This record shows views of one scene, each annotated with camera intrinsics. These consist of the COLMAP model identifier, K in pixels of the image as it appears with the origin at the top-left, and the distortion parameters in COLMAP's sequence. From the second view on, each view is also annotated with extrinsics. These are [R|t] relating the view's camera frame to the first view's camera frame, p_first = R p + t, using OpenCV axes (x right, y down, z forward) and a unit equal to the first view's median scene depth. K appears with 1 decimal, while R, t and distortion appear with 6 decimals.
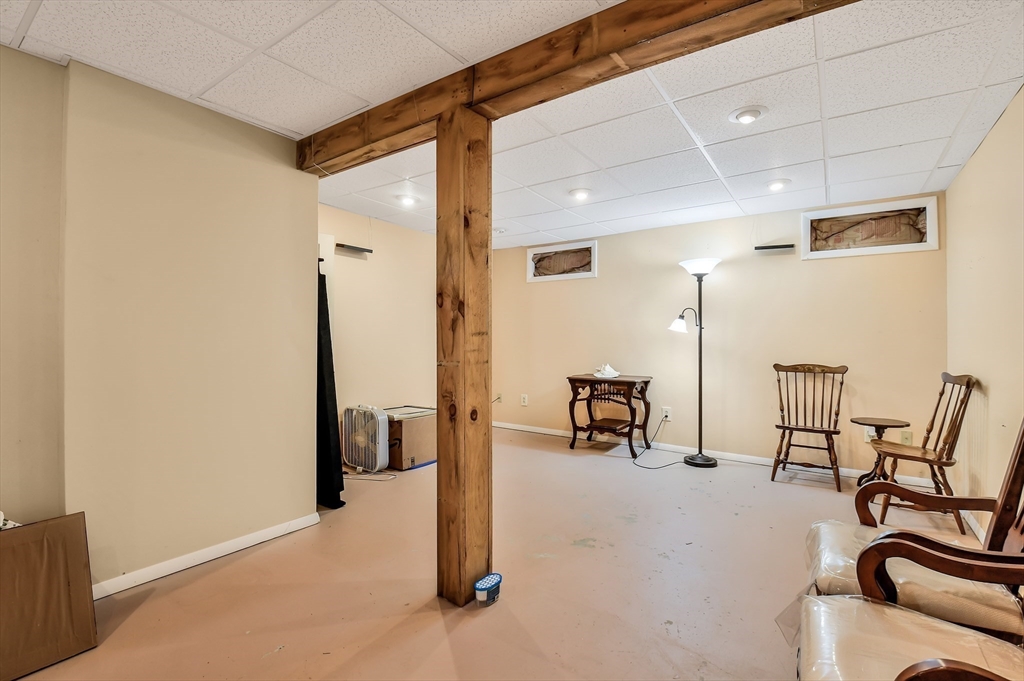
lens RADIAL K [[454.2, 0, 512.0], [0, 454.2, 340.5], [0, 0, 1]] dist [0.002578, -0.020642]
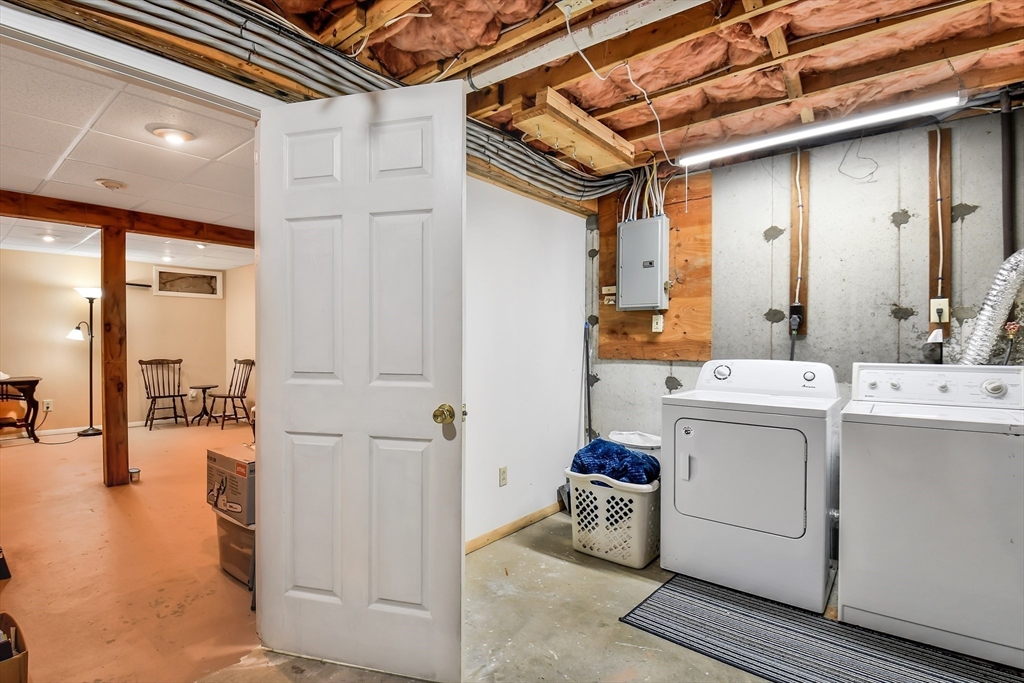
lens RADIAL K [[469.8, 0, 512.0], [0, 469.8, 341.5], [0, 0, 1]] dist [0.000208, 0.000007]
pose [[0.044836, -0.004040, 0.998986, -1.055074], [-0.003285, 0.999986, 0.004191, -0.024333], [-0.998989, -0.003470, 0.044822, -0.384606]]
